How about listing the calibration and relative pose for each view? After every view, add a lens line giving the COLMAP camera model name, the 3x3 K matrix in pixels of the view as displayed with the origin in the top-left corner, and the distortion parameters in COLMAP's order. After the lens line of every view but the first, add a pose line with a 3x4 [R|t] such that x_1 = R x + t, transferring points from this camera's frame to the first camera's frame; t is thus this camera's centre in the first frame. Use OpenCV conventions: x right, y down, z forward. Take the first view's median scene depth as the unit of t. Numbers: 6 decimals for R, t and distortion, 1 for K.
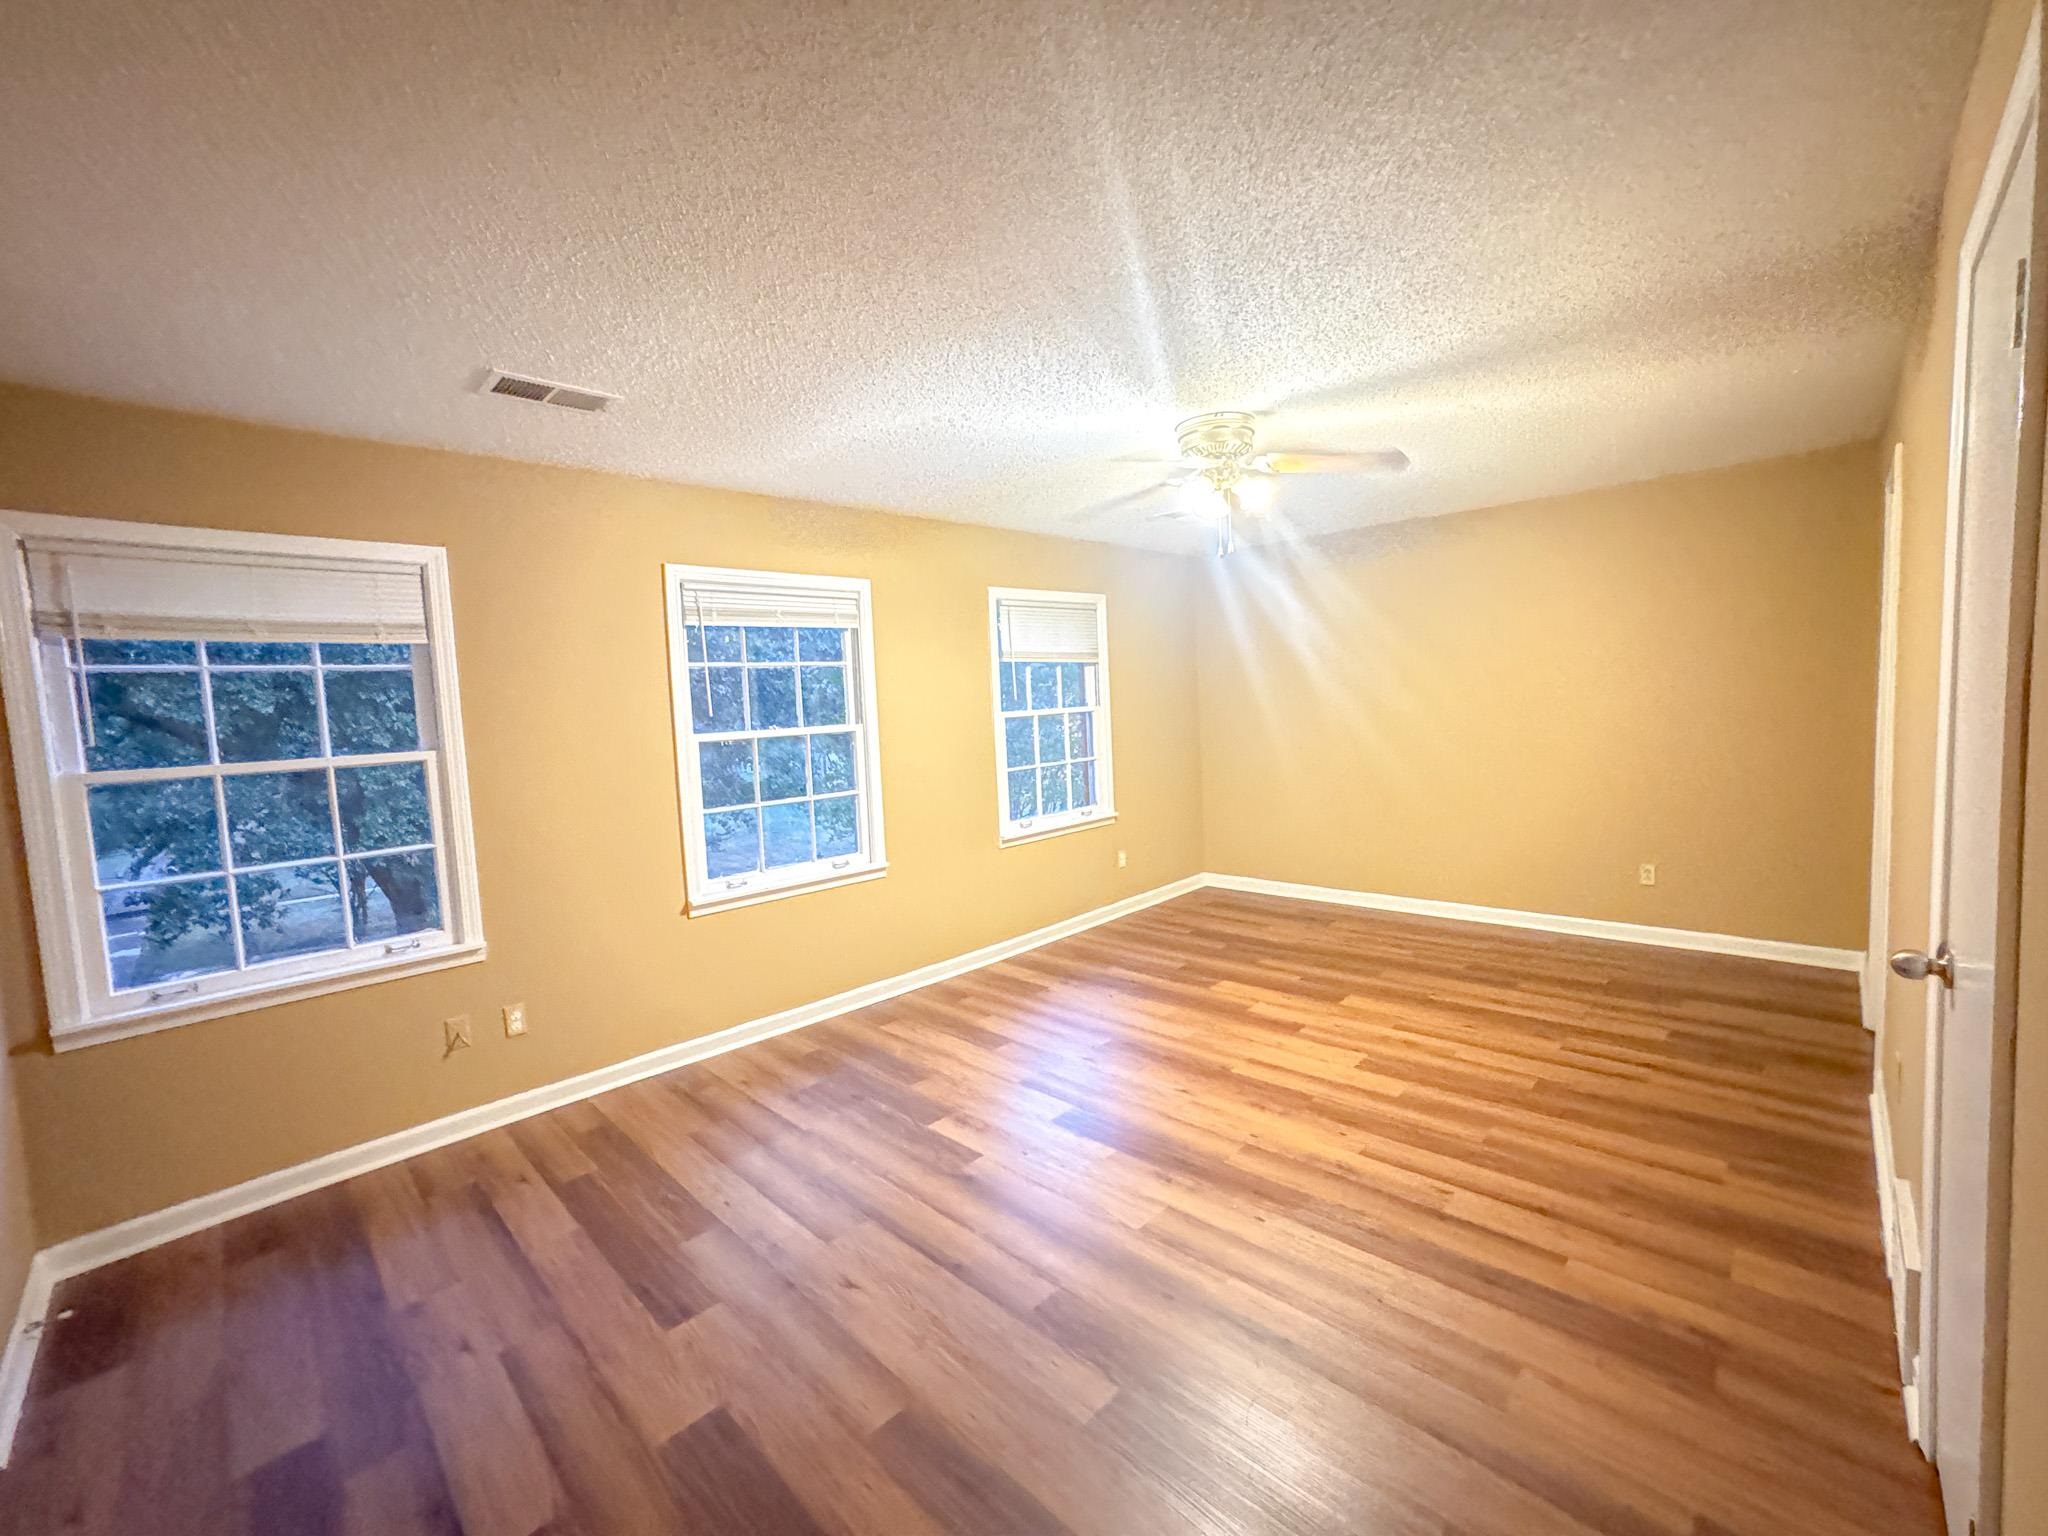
lens RADIAL K [[837.0, 0, 1034.0], [0, 837.0, 762.7], [0, 0, 1]] dist [-0.036769, 0.003220]
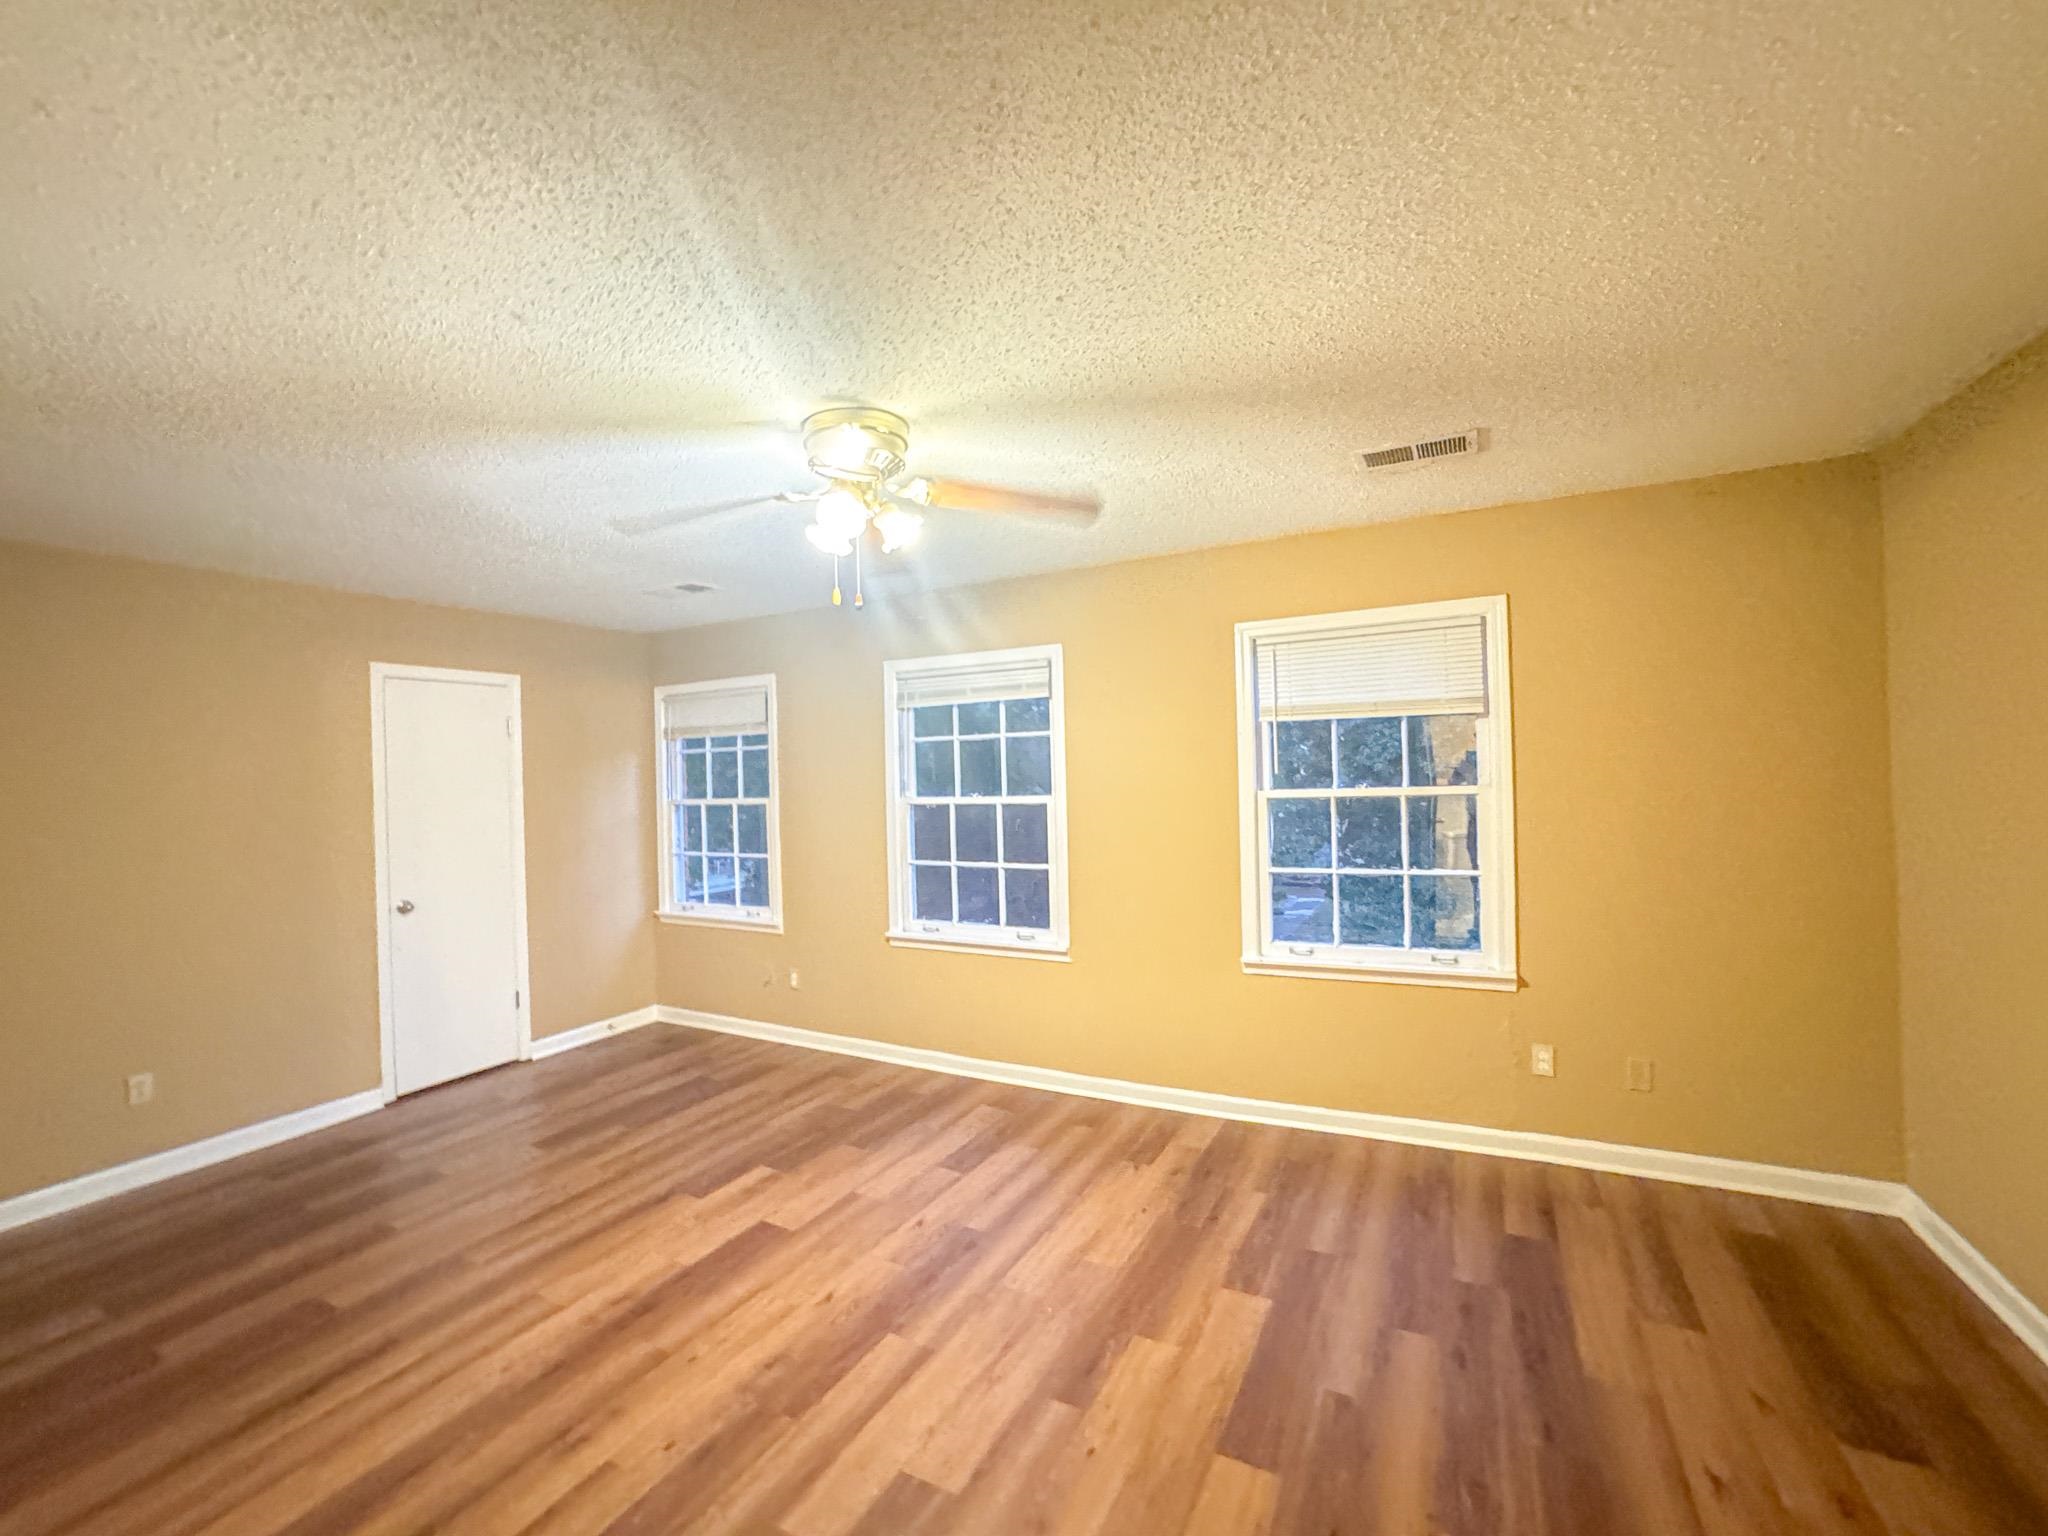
lens RADIAL K [[837.0, 0, 1033.6], [0, 837.0, 784.1], [0, 0, 1]] dist [-0.036769, 0.003220]
pose [[0.300388, 0.040976, -0.952936, 0.736653], [-0.065339, 0.997614, 0.022301, -0.083591], [0.951576, 0.055565, 0.302349, 0.724790]]
